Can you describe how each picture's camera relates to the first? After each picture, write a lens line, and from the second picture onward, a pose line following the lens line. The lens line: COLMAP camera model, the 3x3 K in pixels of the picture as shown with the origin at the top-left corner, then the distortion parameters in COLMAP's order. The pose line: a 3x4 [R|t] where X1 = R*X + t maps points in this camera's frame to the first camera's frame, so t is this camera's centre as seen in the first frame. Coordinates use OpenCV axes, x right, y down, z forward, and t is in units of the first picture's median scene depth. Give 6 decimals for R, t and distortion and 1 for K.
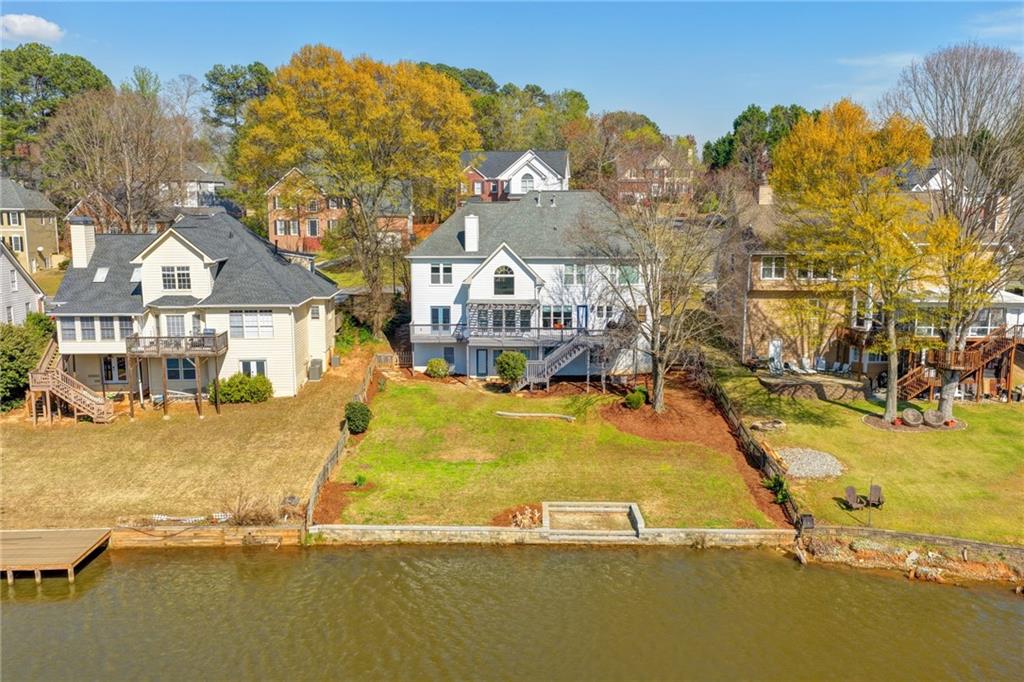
lens RADIAL K [[851.7, 0, 511.4], [0, 851.7, 342.4], [0, 0, 1]] dist [-0.008531, 0.036516]
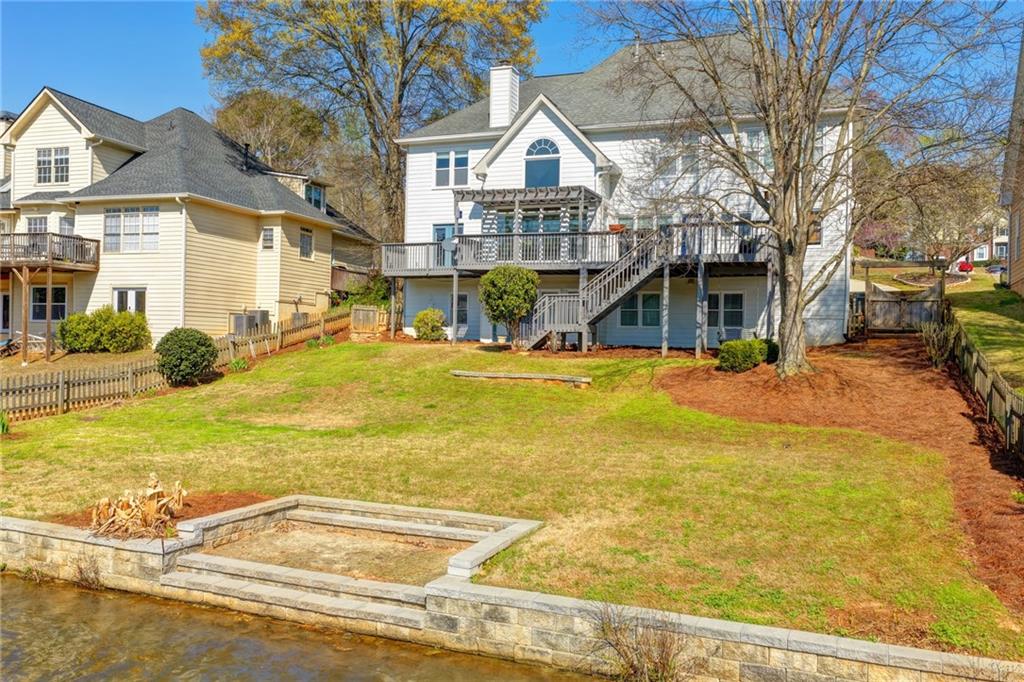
lens RADIAL K [[851.7, 0, 510.0], [0, 851.7, 342.8], [0, 0, 1]] dist [-0.008531, 0.036516]
pose [[0.931289, 0.019805, -0.363743, 0.186698], [-0.075767, 0.987215, -0.140235, 0.127987], [0.356316, 0.158159, 0.920883, 0.531863]]
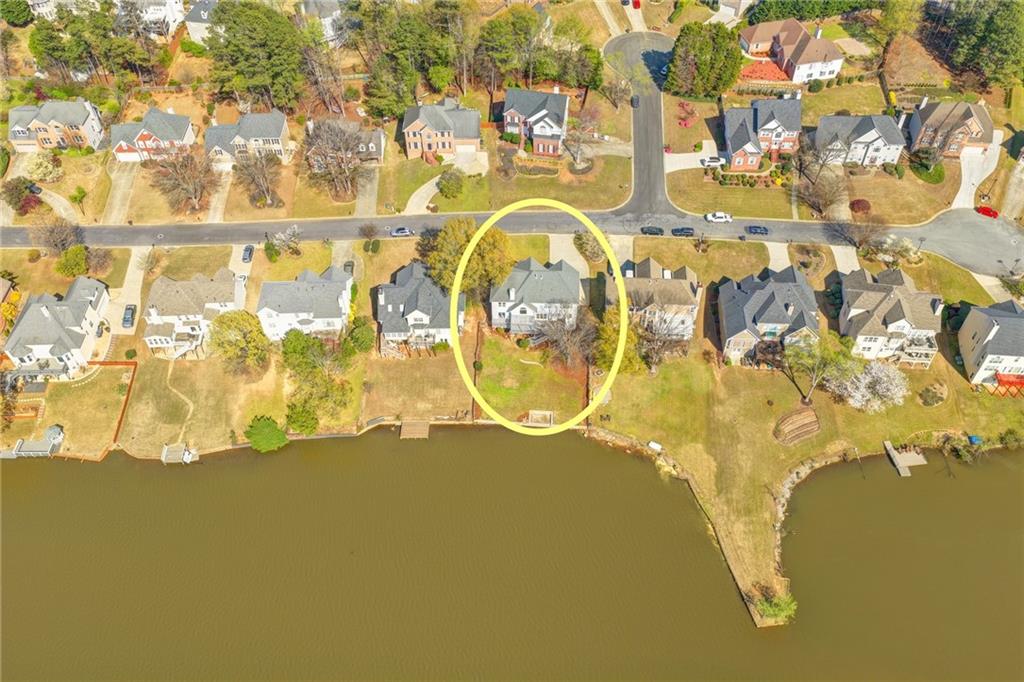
lens RADIAL K [[851.7, 0, 511.7], [0, 851.7, 340.2], [0, 0, 1]] dist [-0.008531, 0.036516]
pose [[0.998789, 0.033700, -0.035854, 0.065856], [-0.002088, 0.757028, 0.653379, -2.068063], [0.049161, -0.652513, 0.756181, -1.406518]]
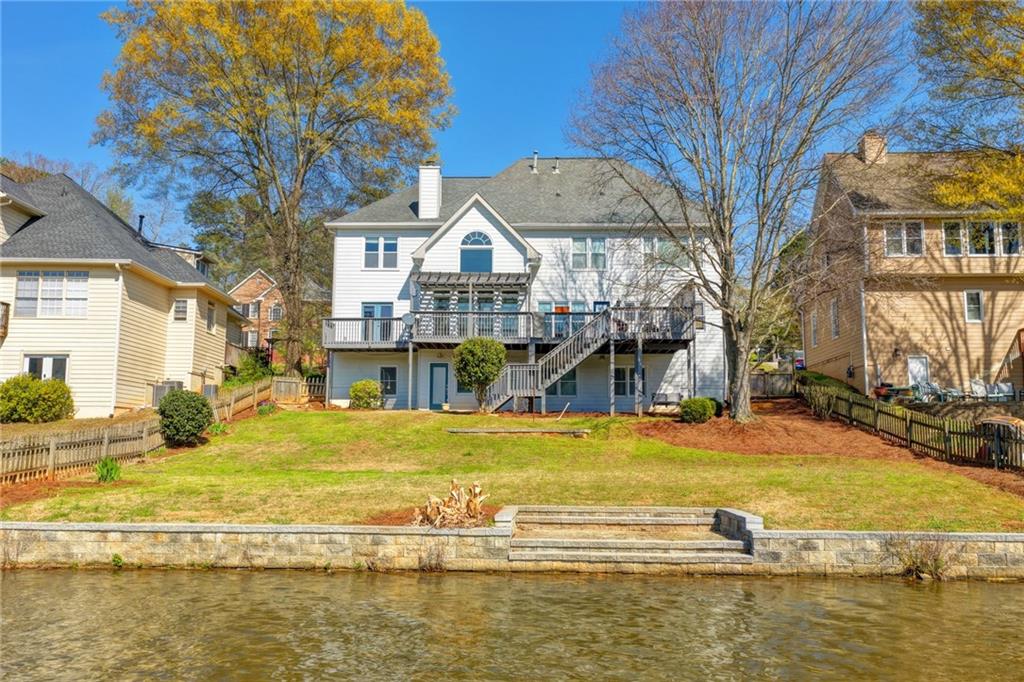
lens RADIAL K [[851.7, 0, 514.0], [0, 851.7, 342.1], [0, 0, 1]] dist [-0.008531, 0.036516]
pose [[0.999612, 0.003776, -0.027593, 0.039515], [-0.011039, 0.963330, -0.268092, 0.169411], [0.025569, 0.268293, 0.962998, 0.434190]]
